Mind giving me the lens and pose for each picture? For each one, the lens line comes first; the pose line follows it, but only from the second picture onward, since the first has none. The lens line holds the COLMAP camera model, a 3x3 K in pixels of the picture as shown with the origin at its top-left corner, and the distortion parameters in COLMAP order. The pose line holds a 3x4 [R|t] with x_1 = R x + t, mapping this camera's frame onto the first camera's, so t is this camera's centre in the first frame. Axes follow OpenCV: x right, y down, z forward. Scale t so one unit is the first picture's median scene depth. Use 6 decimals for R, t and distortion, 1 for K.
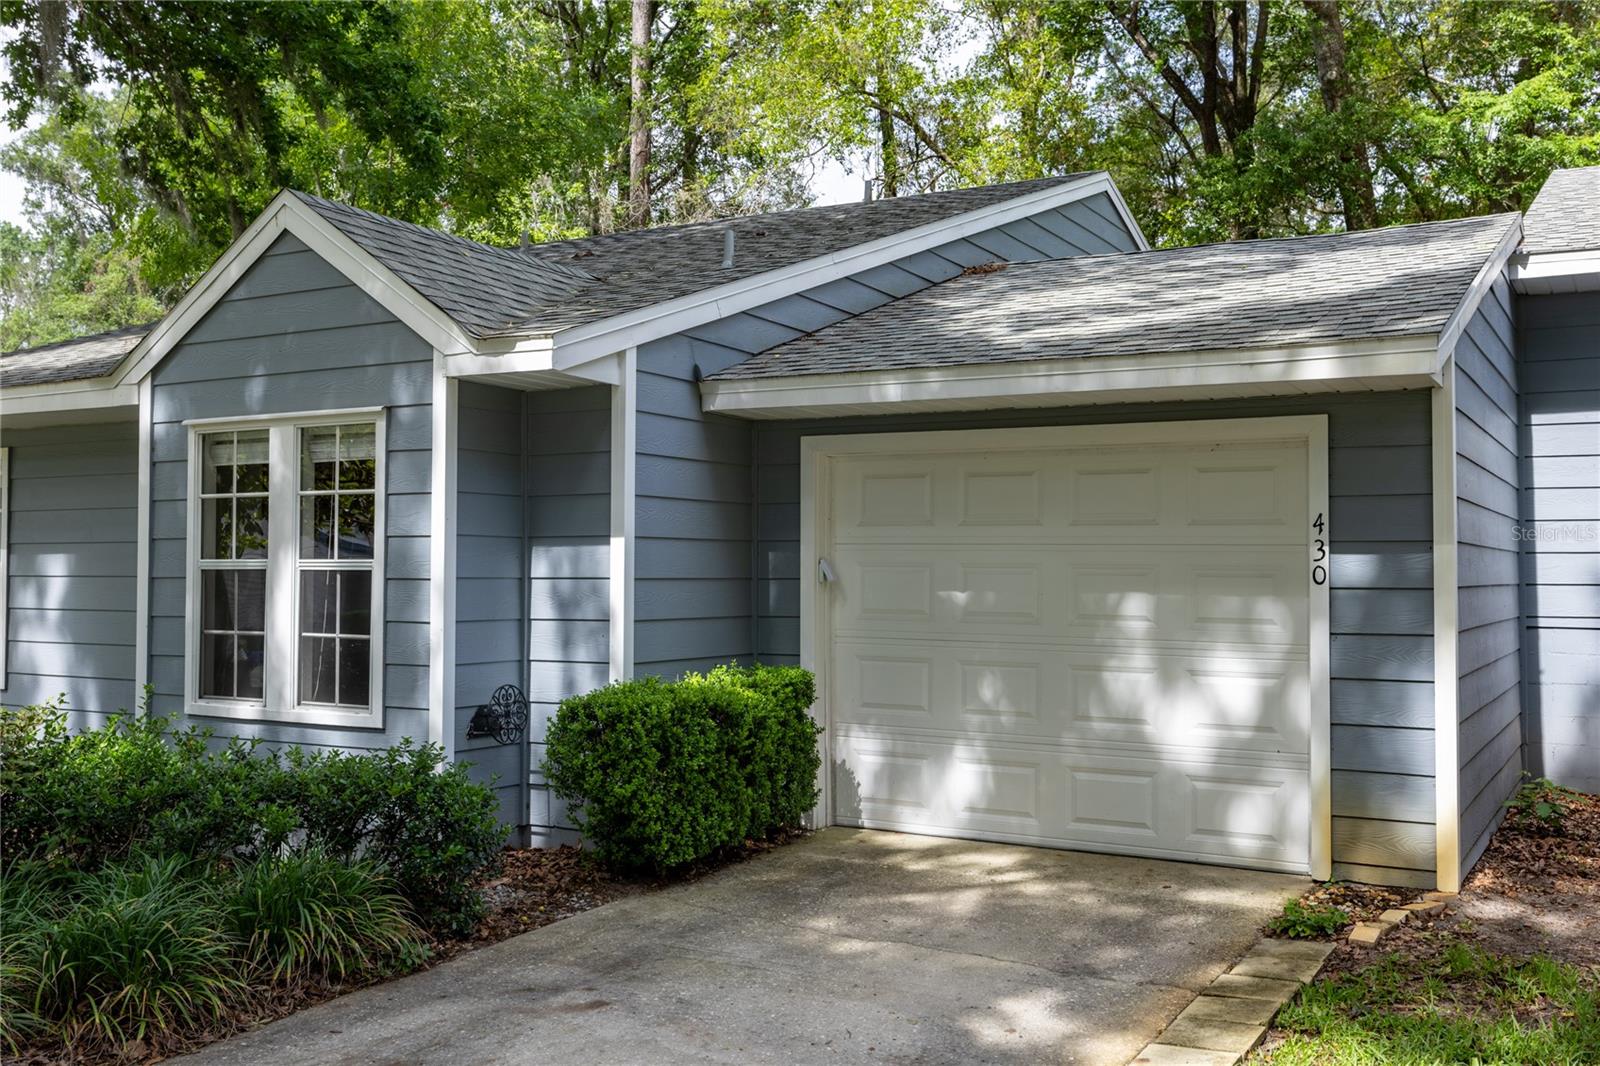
lens RADIAL K [[1531.4, 0, 800.0], [0, 1531.4, 533.0], [0, 0, 1]] dist [-0.000982, 0.021138]
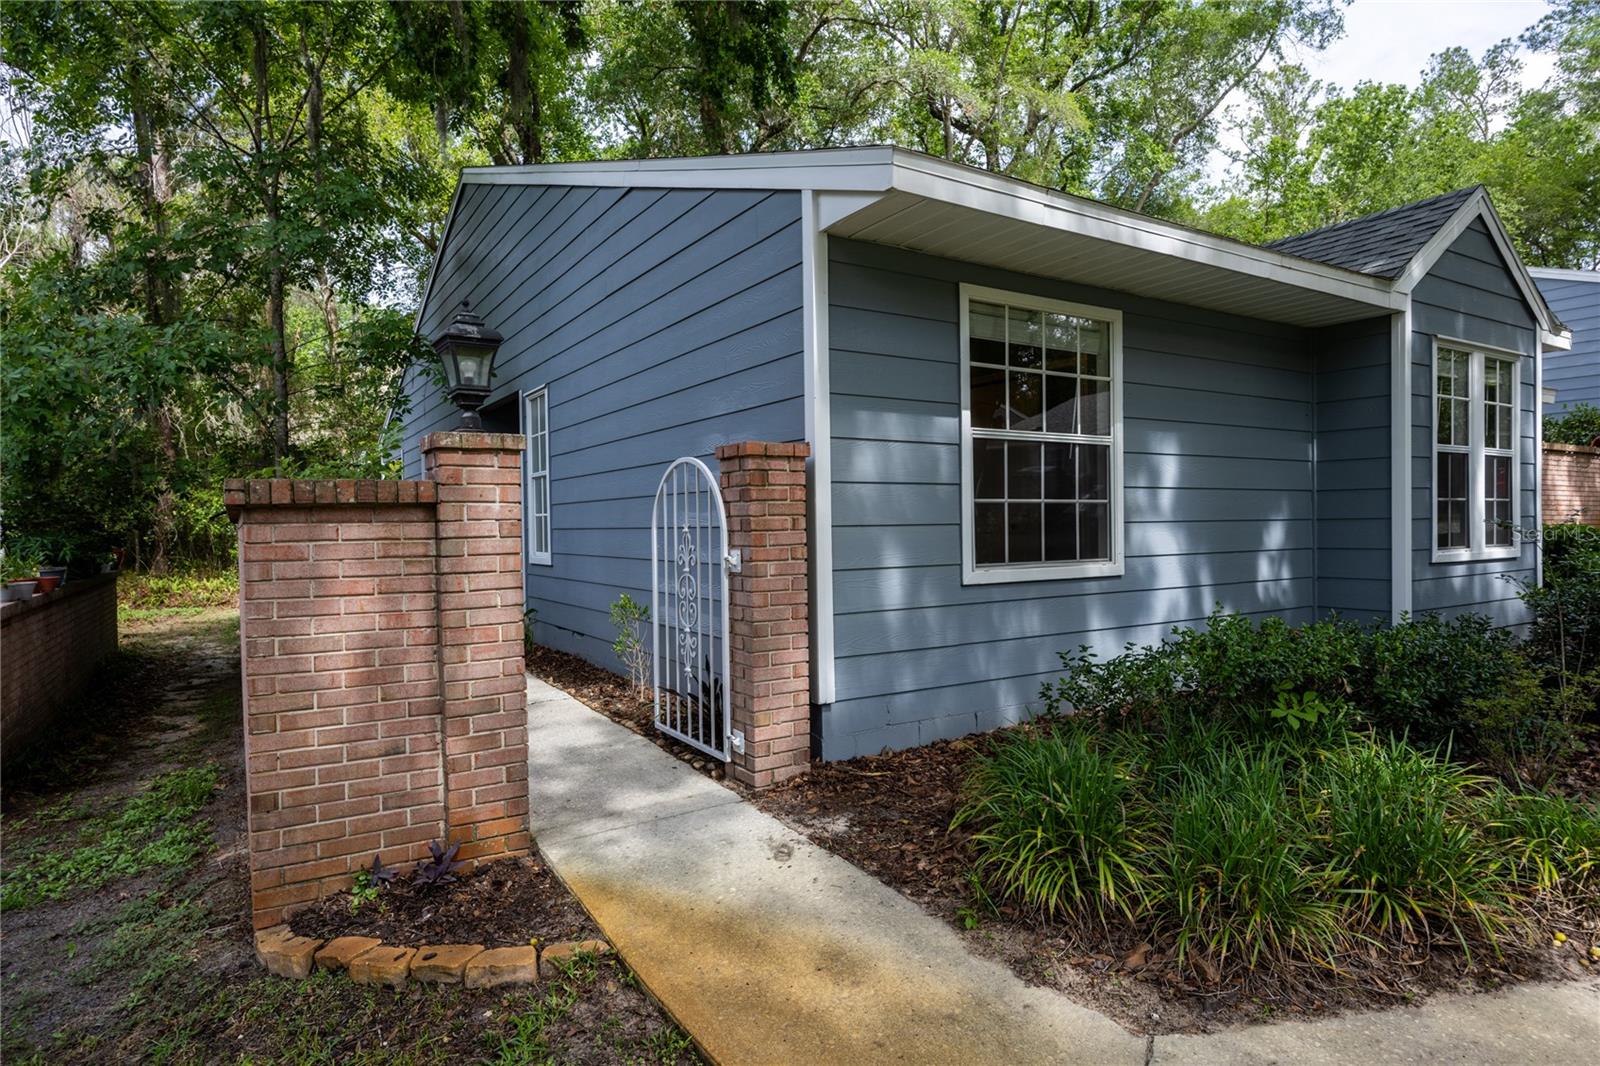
lens RADIAL K [[897.9, 0, 800.4], [0, 897.9, 527.3], [0, 0, 1]] dist [0.004301, -0.000623]
pose [[0.472270, -0.014671, 0.881332, -1.352201], [-0.011542, 0.999673, 0.022826, 0.078982], [-0.881378, -0.020953, 0.471946, 1.140389]]
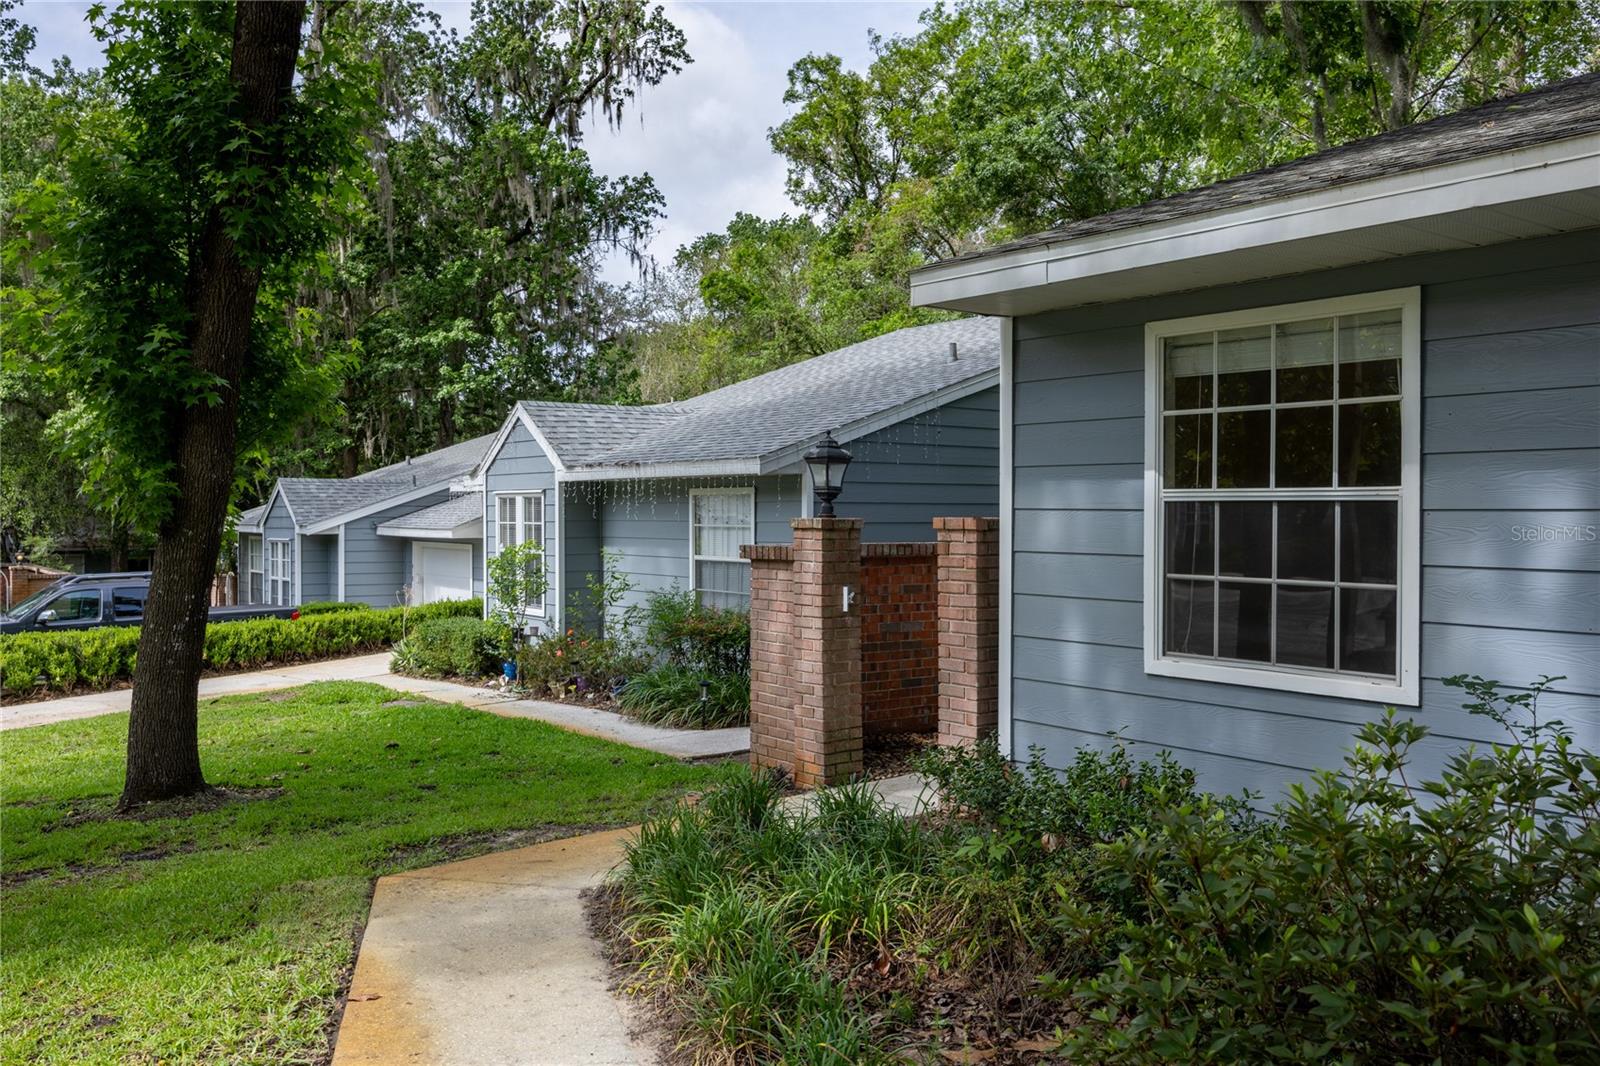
lens RADIAL K [[1331.2, 0, 808.2], [0, 1331.2, 530.5], [0, 0, 1]] dist [-0.003125, -0.002148]
pose [[0.922315, 0.004395, -0.386415, -0.668272], [0.011180, 0.999213, 0.038050, 0.017631], [0.386278, -0.039414, 0.921540, 0.558507]]
